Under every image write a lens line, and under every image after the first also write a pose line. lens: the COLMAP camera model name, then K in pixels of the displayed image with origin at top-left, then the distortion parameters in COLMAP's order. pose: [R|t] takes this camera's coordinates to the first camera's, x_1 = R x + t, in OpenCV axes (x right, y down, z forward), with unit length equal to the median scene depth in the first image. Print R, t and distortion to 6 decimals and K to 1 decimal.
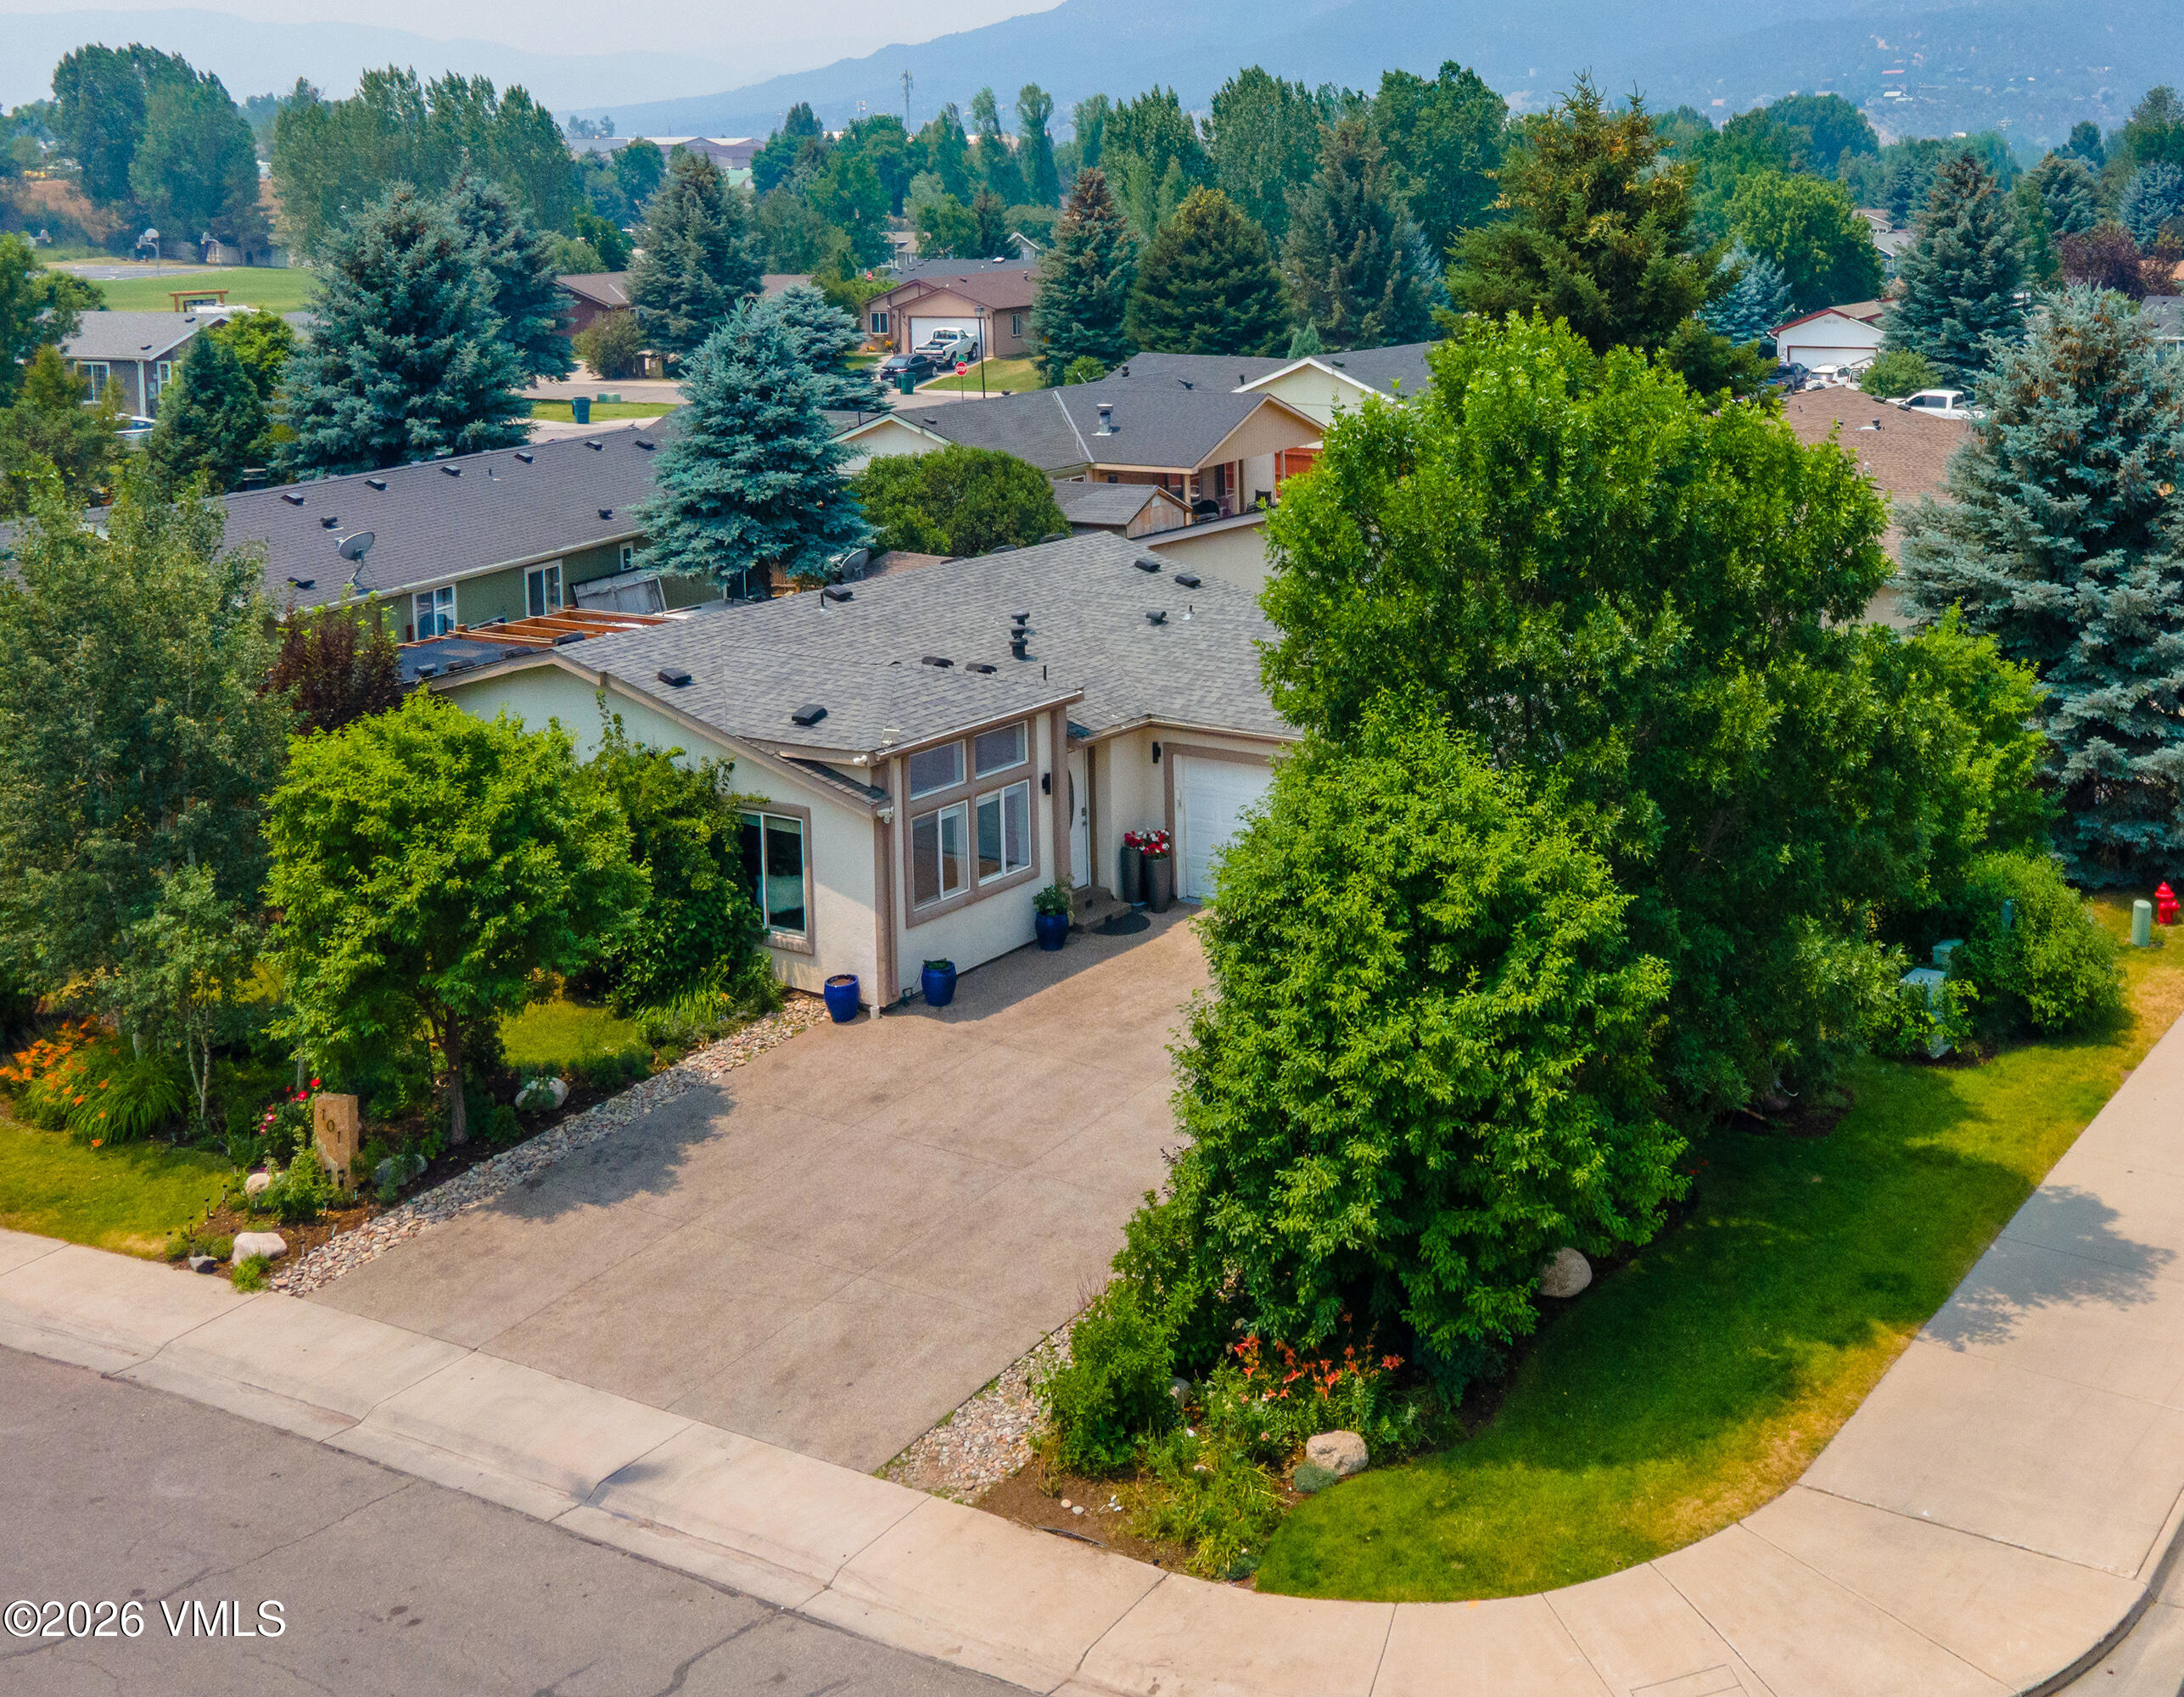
lens RADIAL K [[2664.1, 0, 1048.1], [0, 2664.1, 845.7], [0, 0, 1]] dist [0.021244, 0.015151]
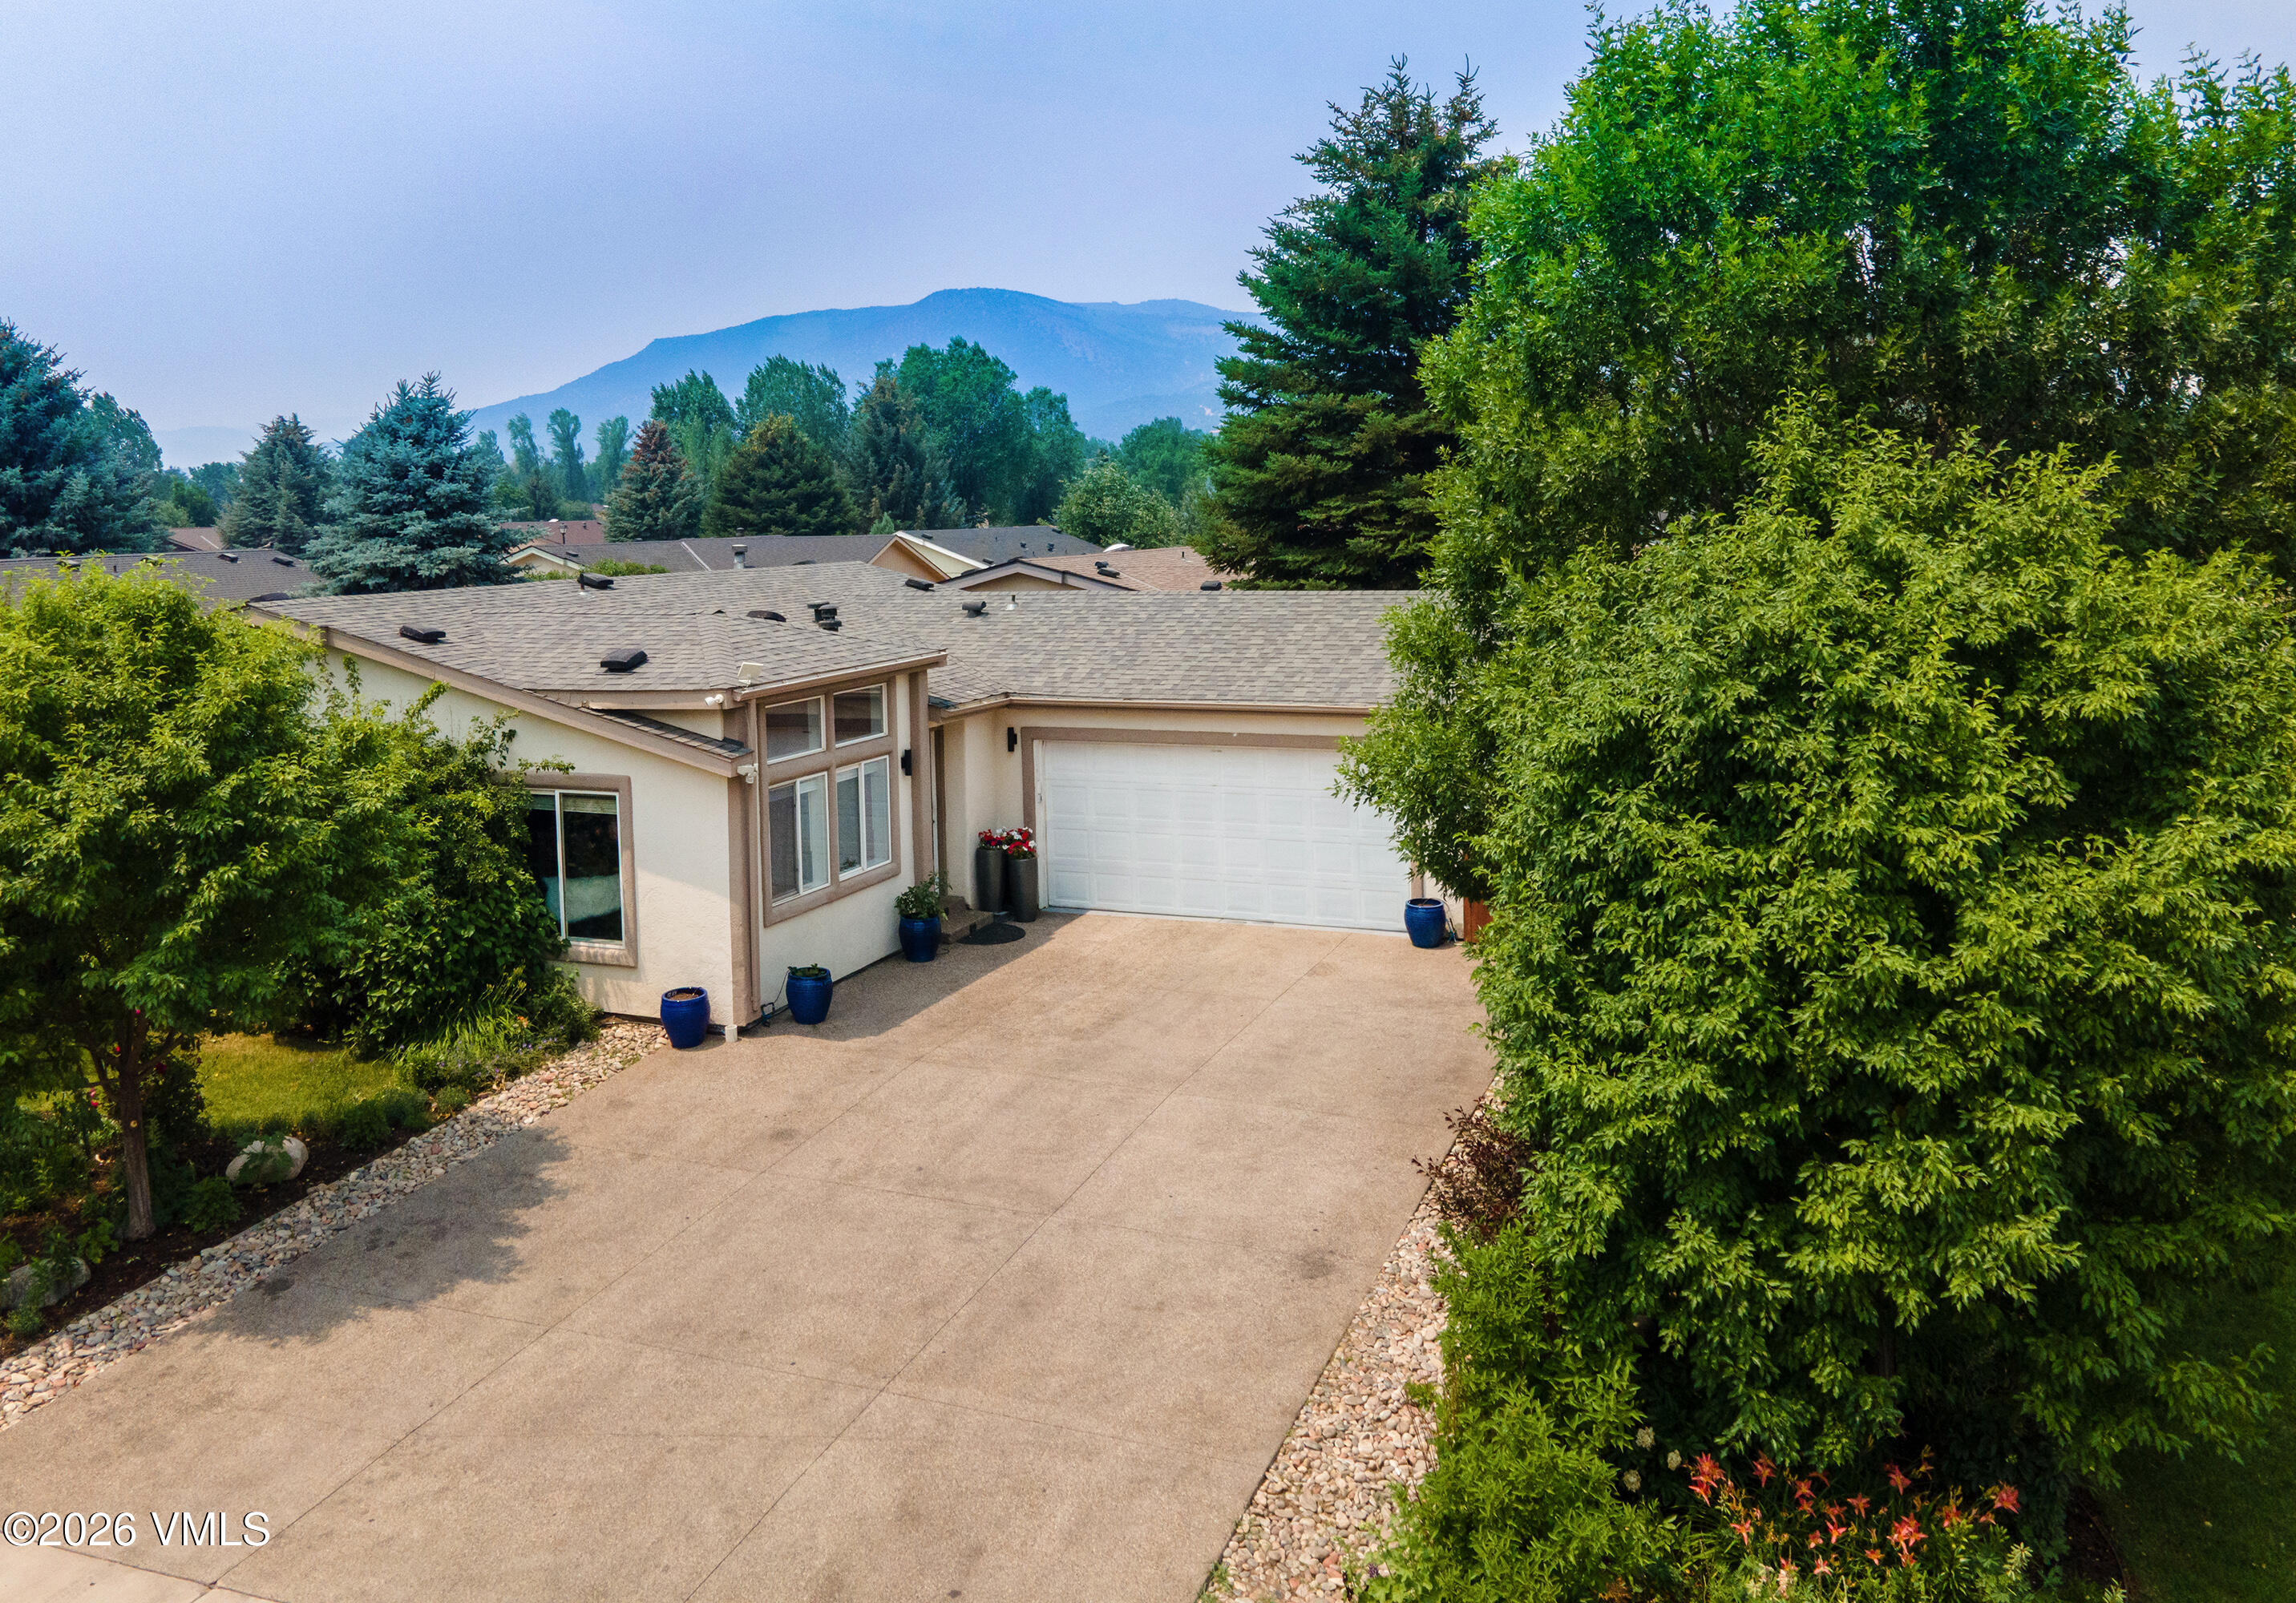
lens RADIAL K [[2035.8, 0, 1137.7], [0, 2035.8, 876.7], [0, 0, 1]] dist [0.044193, -0.001349]
pose [[0.964543, -0.014182, 0.263544, -0.105282], [0.030367, 0.997887, -0.057443, 0.054136], [-0.262172, 0.063409, 0.962936, 0.396773]]
